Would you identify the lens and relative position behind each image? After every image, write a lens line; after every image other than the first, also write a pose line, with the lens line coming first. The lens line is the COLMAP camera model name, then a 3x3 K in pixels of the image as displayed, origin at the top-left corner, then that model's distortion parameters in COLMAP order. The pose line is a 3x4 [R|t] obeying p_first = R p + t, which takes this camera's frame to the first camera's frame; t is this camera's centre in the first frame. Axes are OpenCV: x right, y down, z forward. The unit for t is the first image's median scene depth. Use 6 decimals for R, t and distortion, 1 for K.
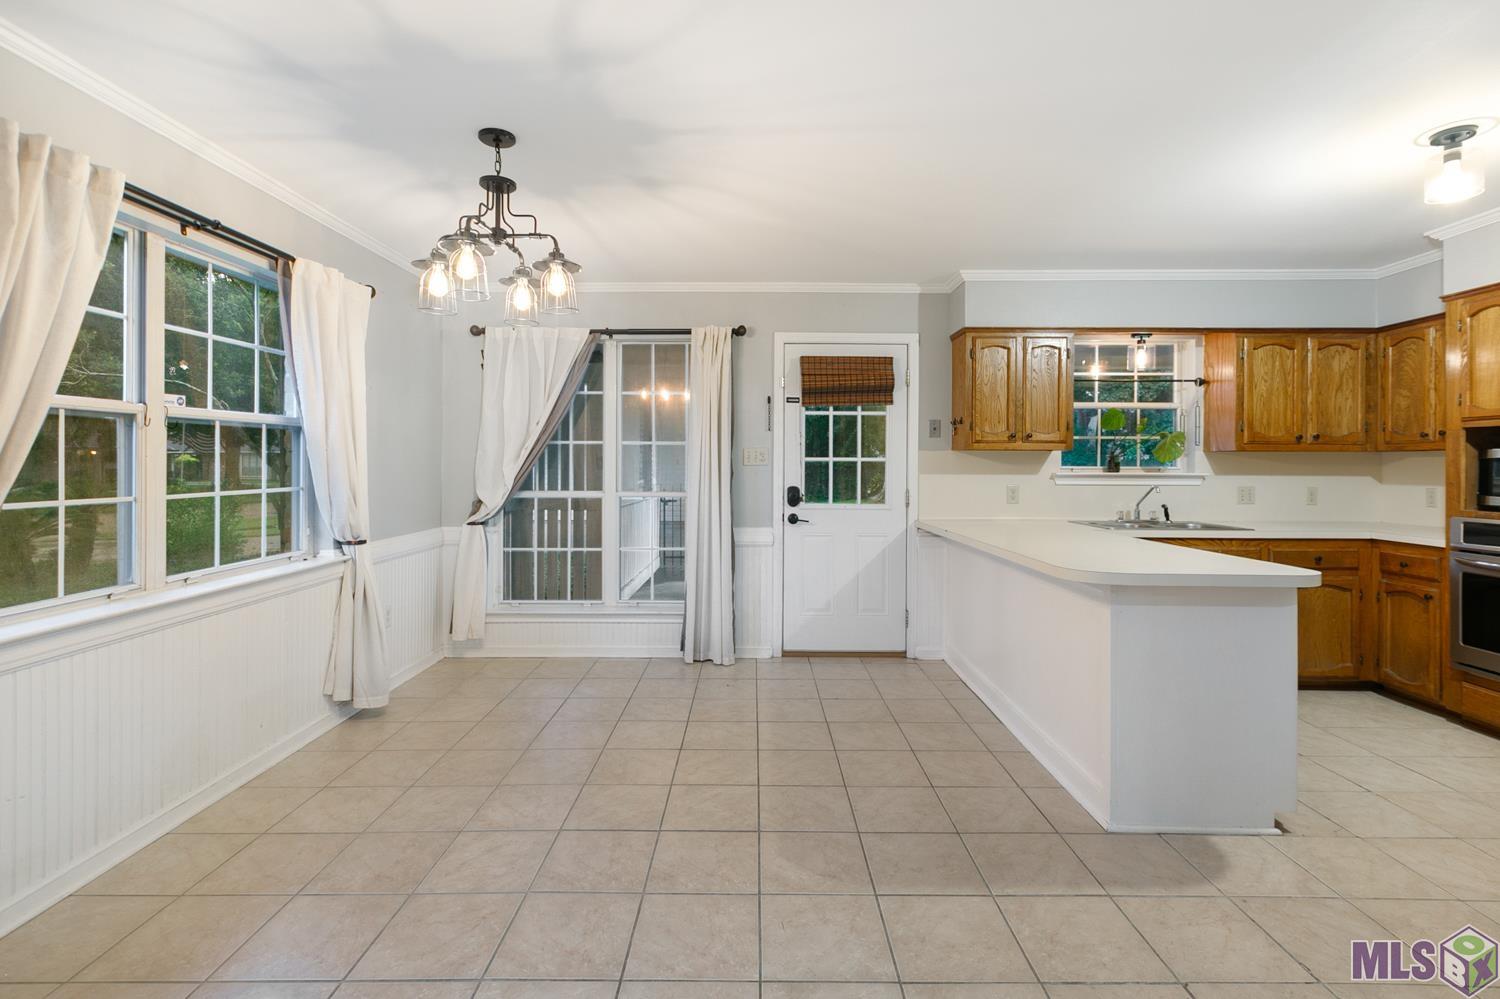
lens RADIAL K [[693.7, 0, 749.4], [0, 693.7, 466.1], [0, 0, 1]] dist [0.000694, -0.000053]
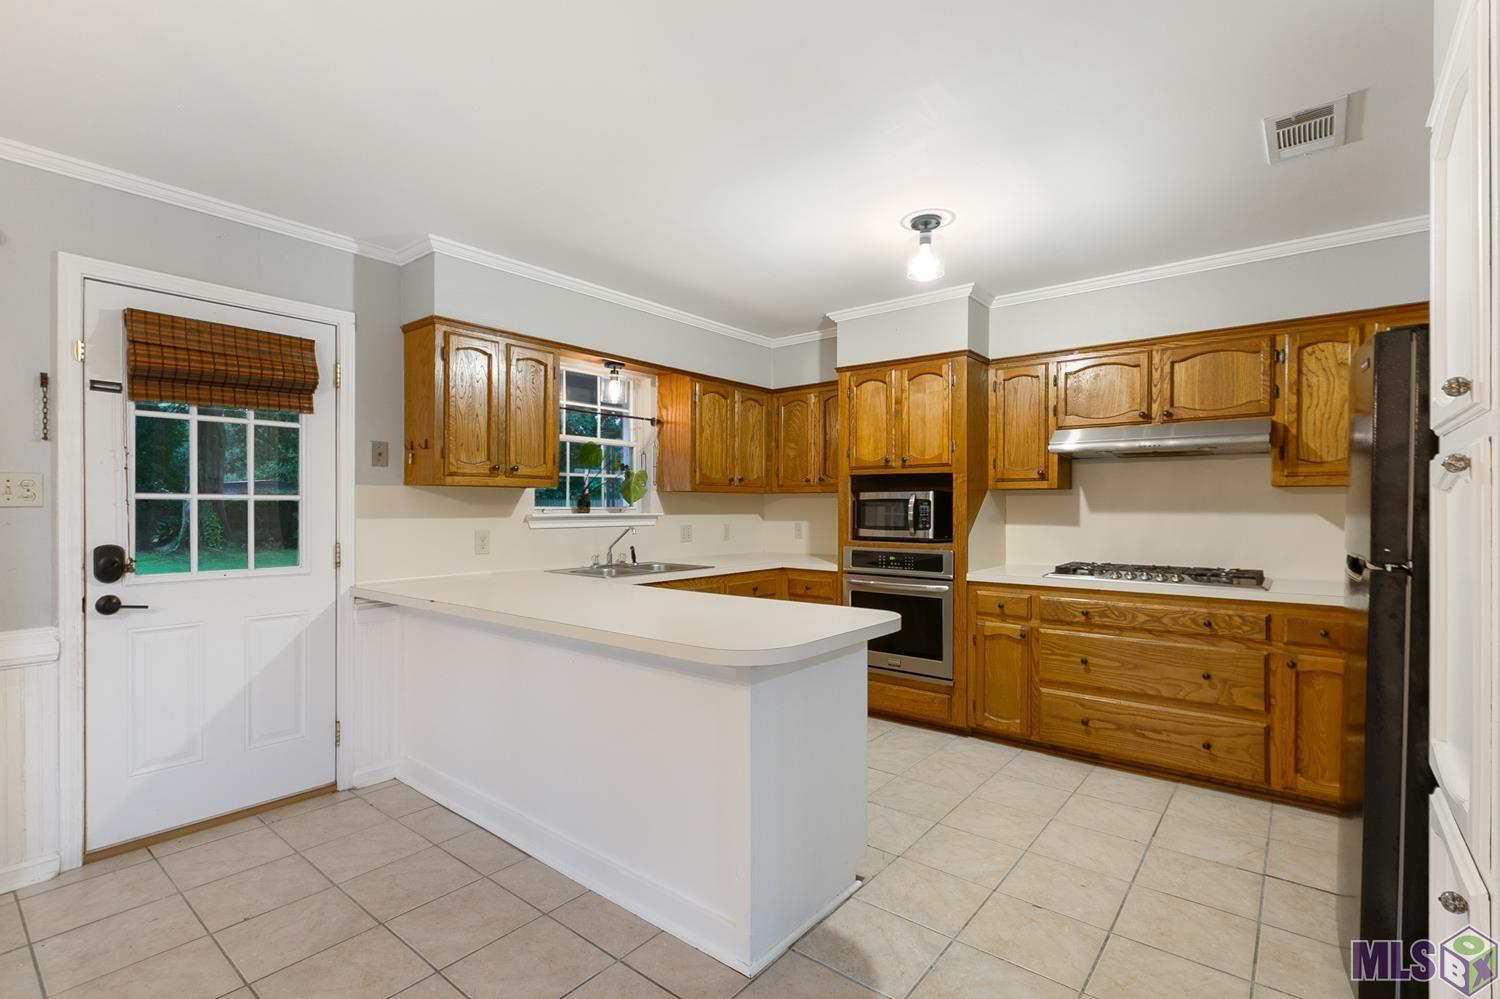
lens RADIAL K [[690.7, 0, 746.9], [0, 690.7, 510.4], [0, 0, 1]] dist [0.000743, -0.000432]
pose [[0.628924, -0.007778, 0.777428, -0.045042], [0.002499, 0.999965, 0.007983, -0.001244], [-0.777463, -0.003078, 0.628922, 0.282447]]
